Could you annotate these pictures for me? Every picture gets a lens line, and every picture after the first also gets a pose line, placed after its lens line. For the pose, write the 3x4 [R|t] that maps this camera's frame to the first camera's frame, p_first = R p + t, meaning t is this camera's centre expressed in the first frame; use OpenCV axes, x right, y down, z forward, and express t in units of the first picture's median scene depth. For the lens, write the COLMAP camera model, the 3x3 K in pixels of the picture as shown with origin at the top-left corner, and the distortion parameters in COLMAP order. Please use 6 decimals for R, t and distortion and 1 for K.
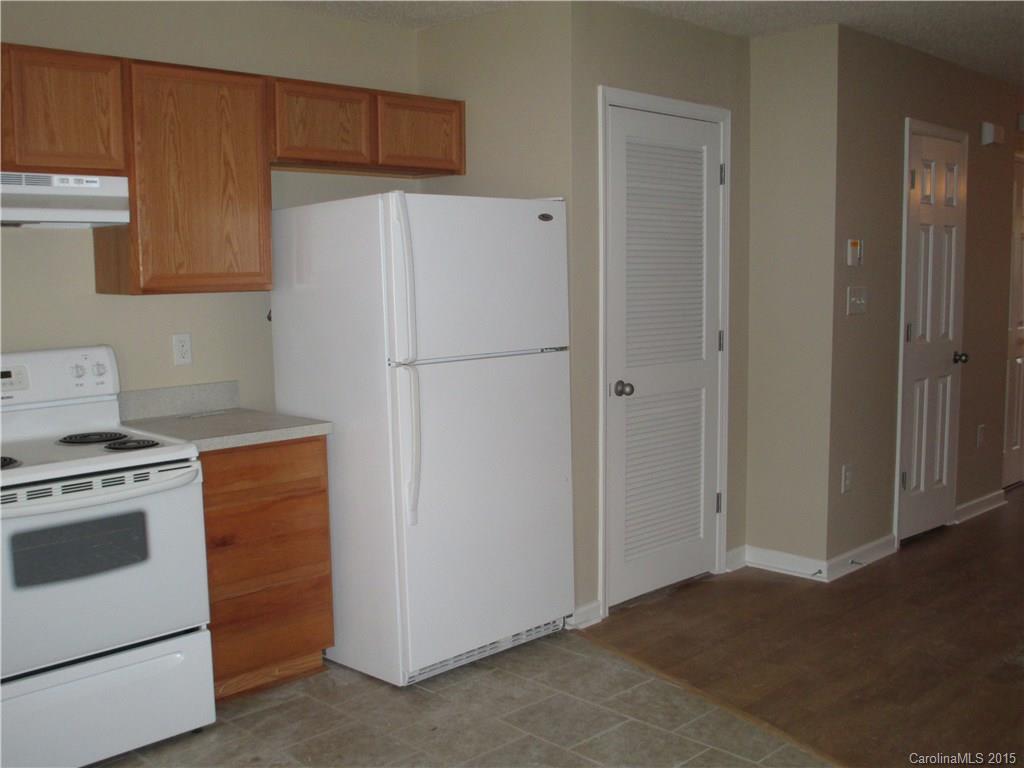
lens RADIAL K [[1048.9, 0, 512.0], [0, 1048.9, 384.0], [0, 0, 1]] dist [-0.058866, -0.004622]
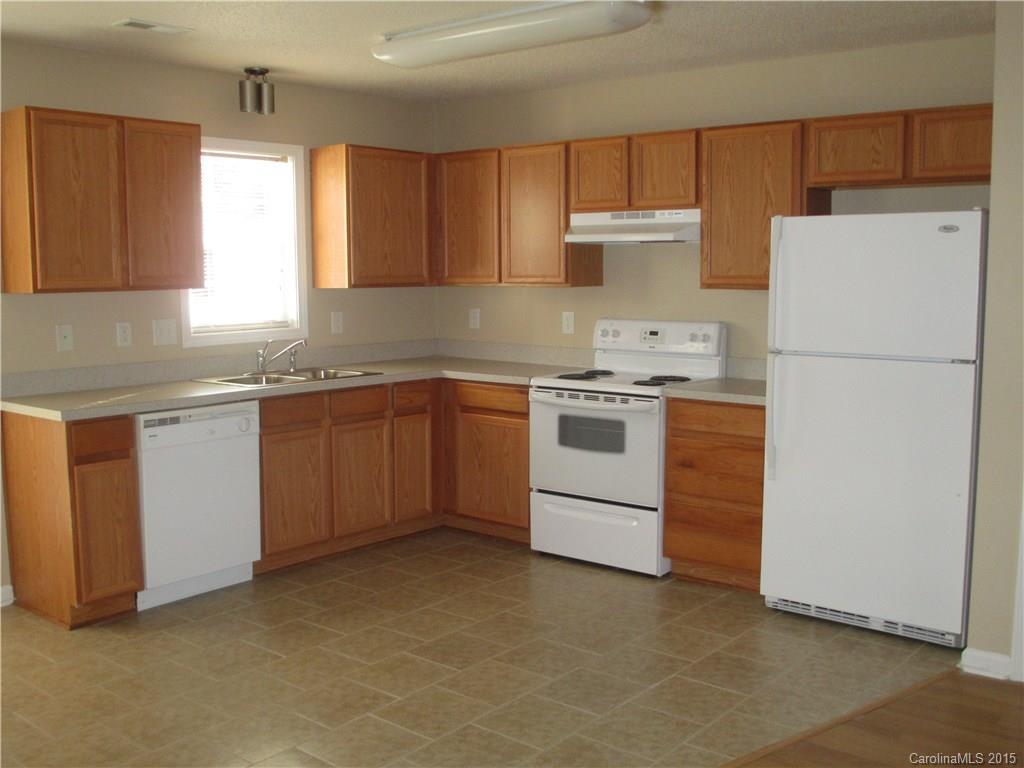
lens RADIAL K [[1042.6, 0, 512.0], [0, 1042.6, 384.0], [0, 0, 1]] dist [-0.073738, 0.032573]
pose [[0.084120, 0.119076, -0.989315, 0.808504], [-0.119335, 0.986893, 0.108637, -0.059423], [0.989284, 0.108921, 0.097228, 0.452794]]
